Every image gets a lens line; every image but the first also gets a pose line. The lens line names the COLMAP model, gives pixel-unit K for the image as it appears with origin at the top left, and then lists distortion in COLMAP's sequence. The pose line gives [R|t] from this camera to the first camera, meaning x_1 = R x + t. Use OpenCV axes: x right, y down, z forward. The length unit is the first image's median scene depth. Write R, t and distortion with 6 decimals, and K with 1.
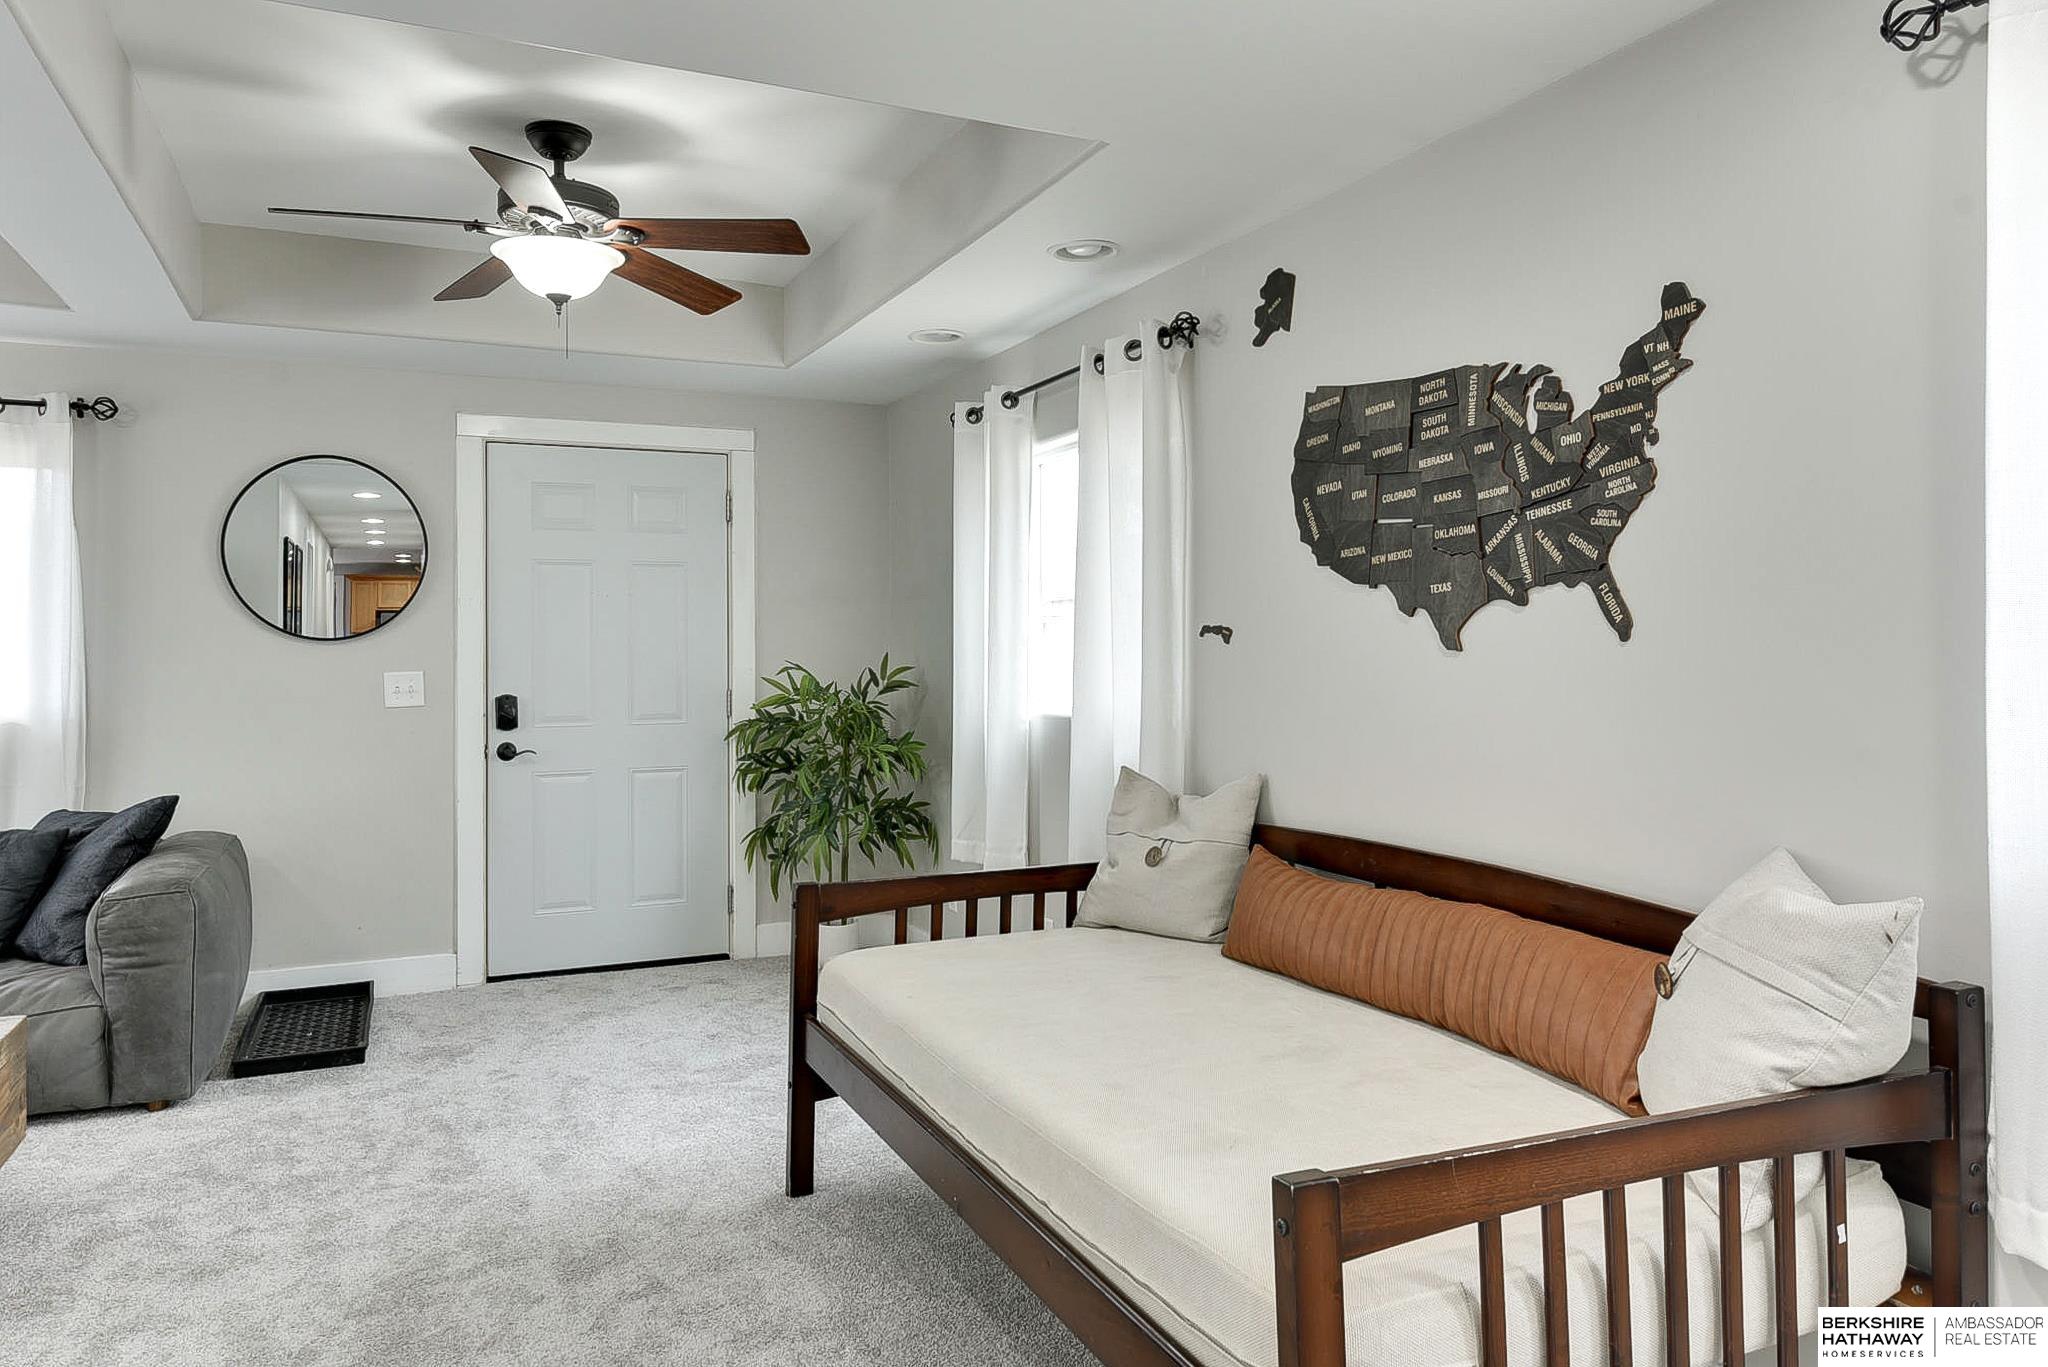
lens RADIAL K [[1338.5, 0, 1026.8], [0, 1338.5, 629.7], [0, 0, 1]] dist [-0.003671, -0.001450]
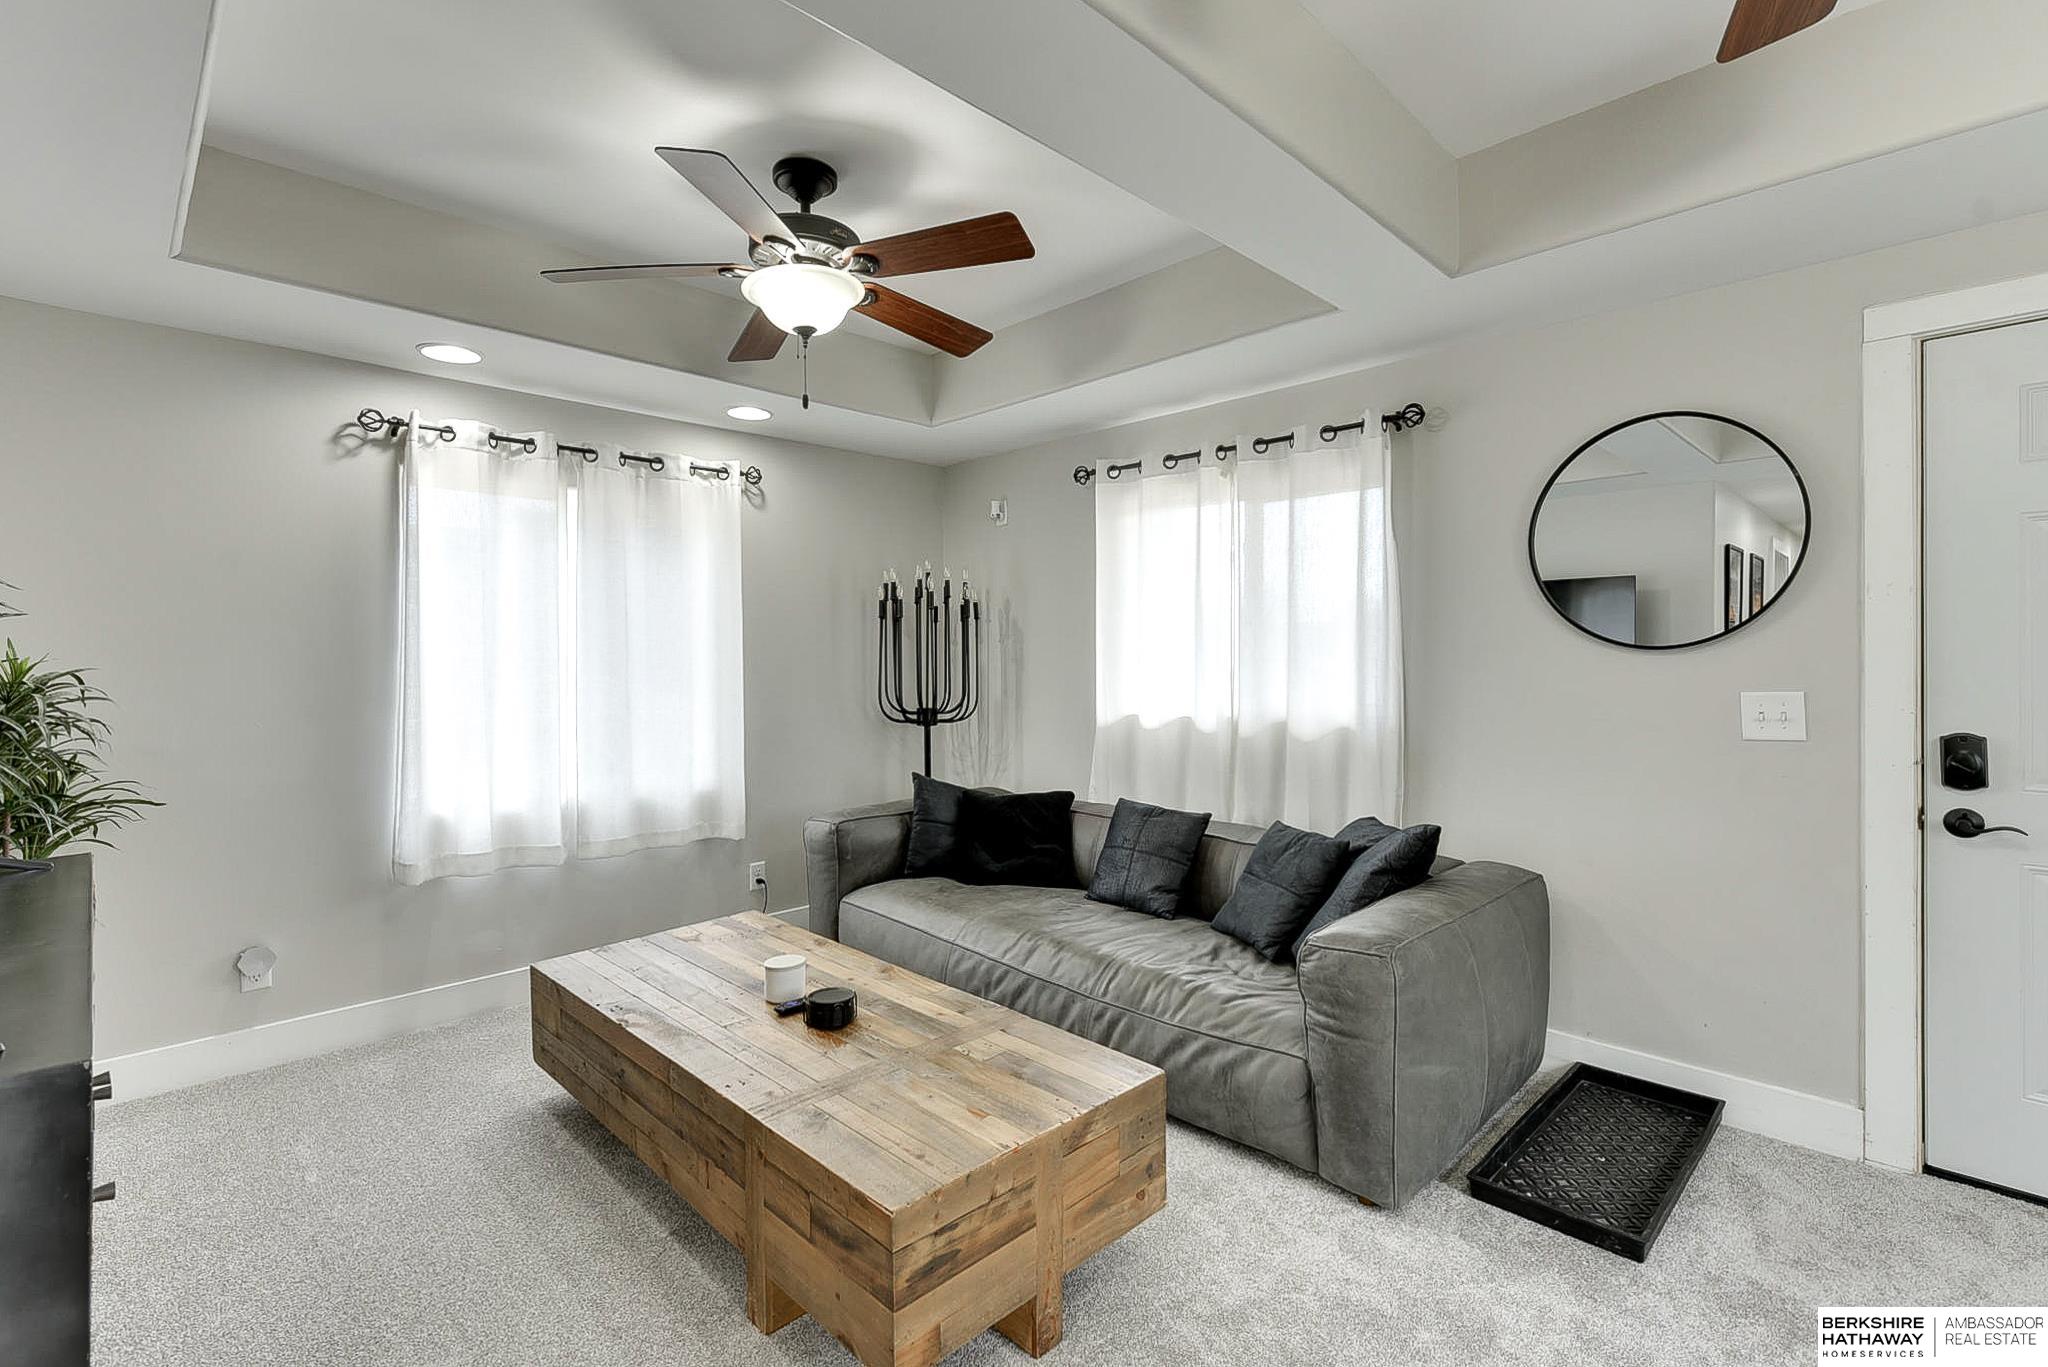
lens RADIAL K [[934.2, 0, 1019.9], [0, 934.2, 662.6], [0, 0, 1]] dist [0.010206, -0.000326]
pose [[0.336135, 0.008530, -0.941775, -0.215426], [0.013117, 0.999820, 0.013738, 0.005769], [0.941722, -0.016971, 0.335963, 0.779140]]
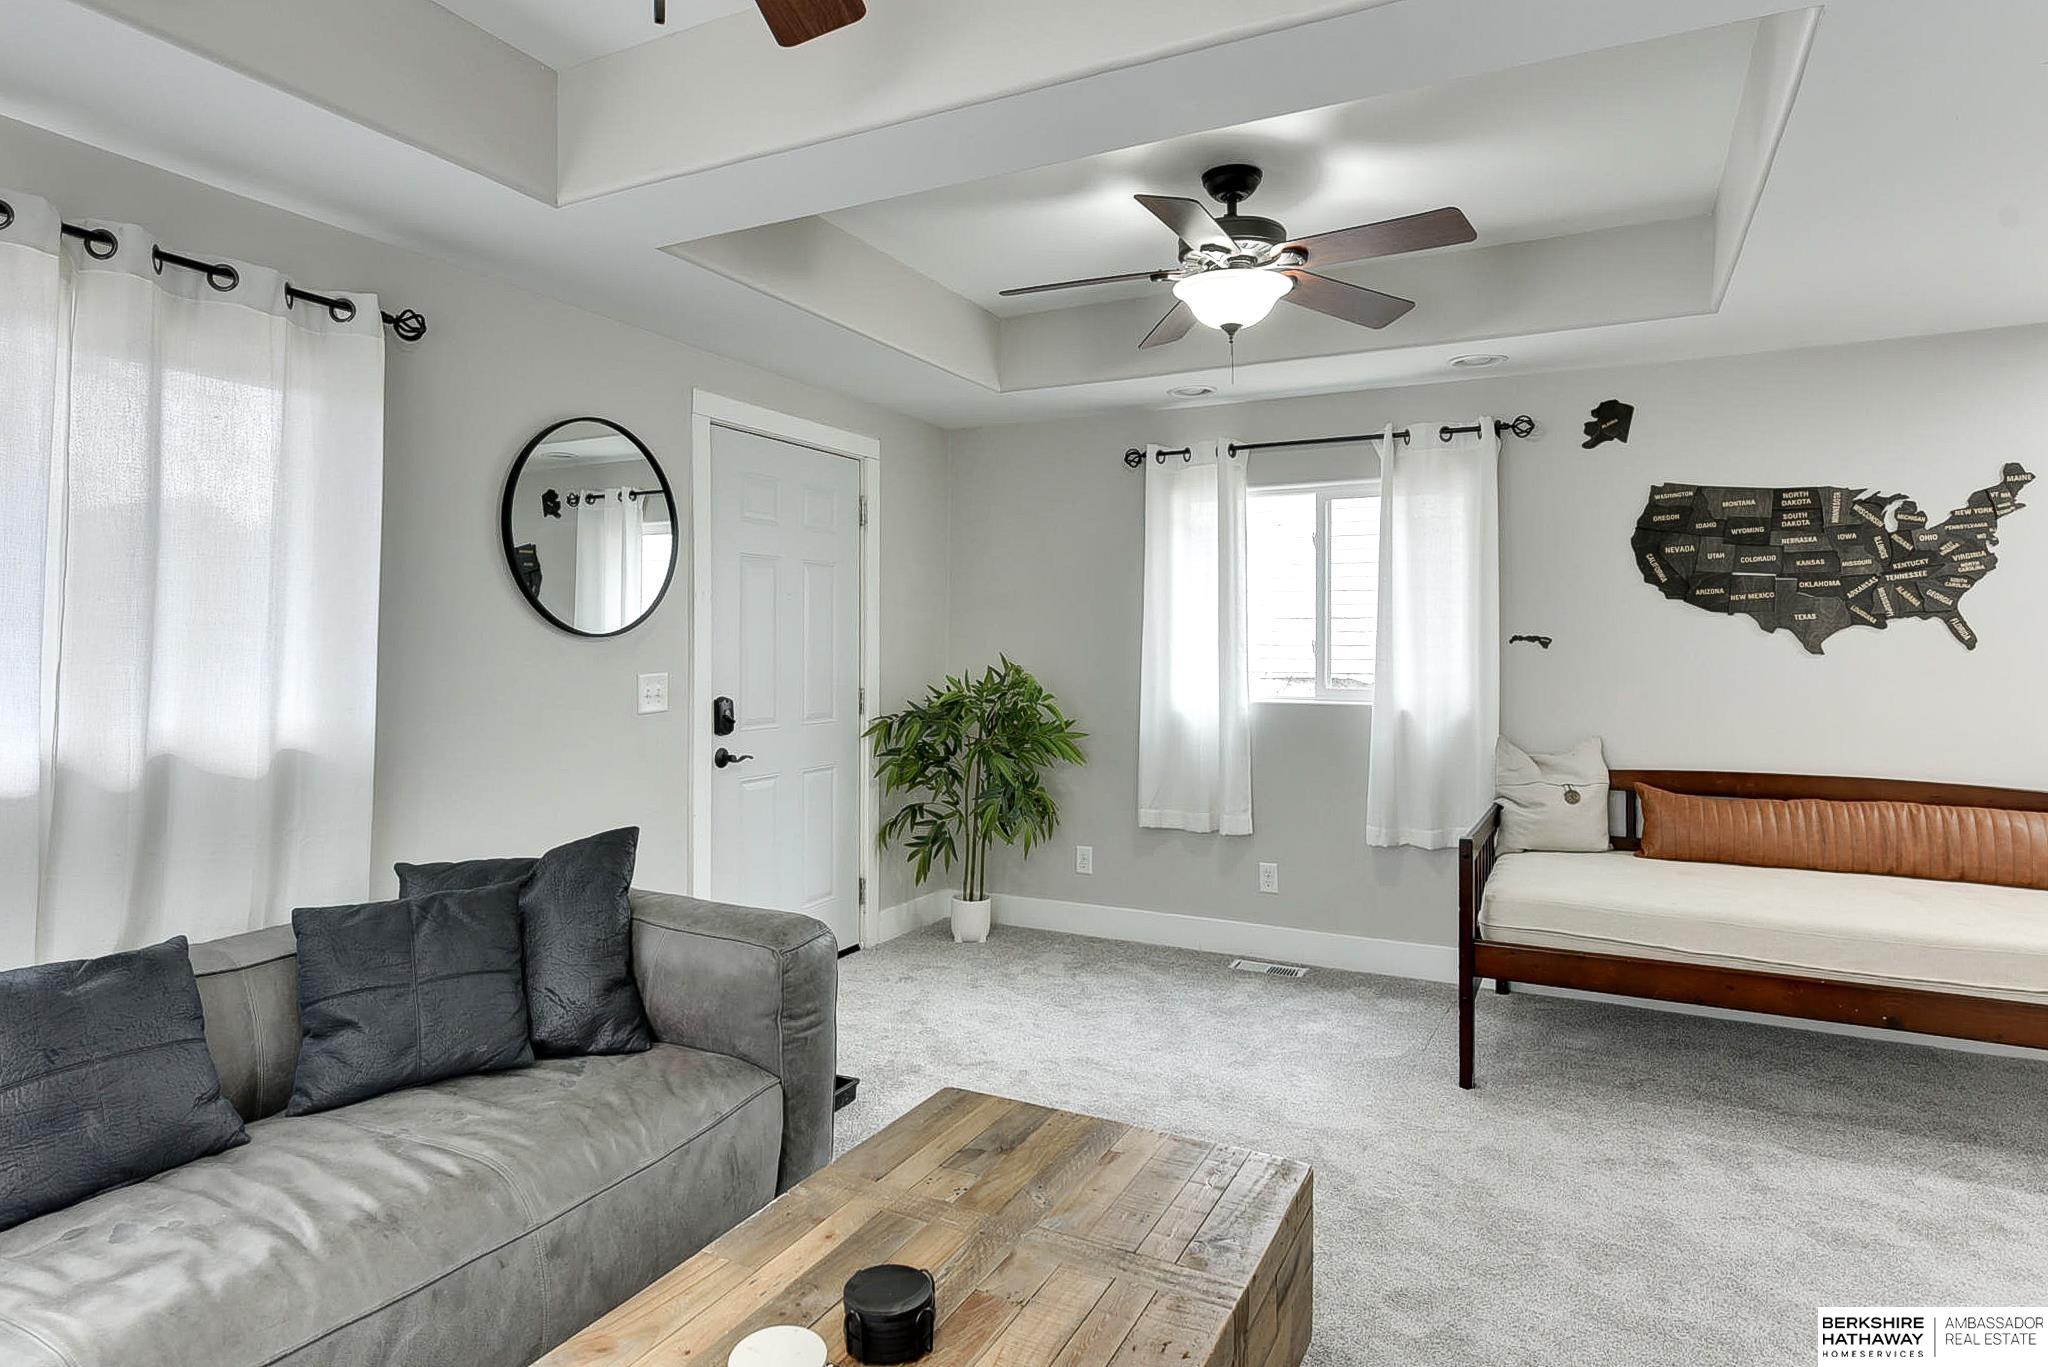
lens RADIAL K [[1124.6, 0, 1018.6], [0, 1124.6, 618.3], [0, 0, 1]] dist [0.003235, 0.000674]
pose [[0.794263, 0.020742, 0.607221, -1.270749], [-0.013733, 0.999775, -0.016188, 0.006770], [-0.607420, 0.004518, 0.794368, 0.458567]]
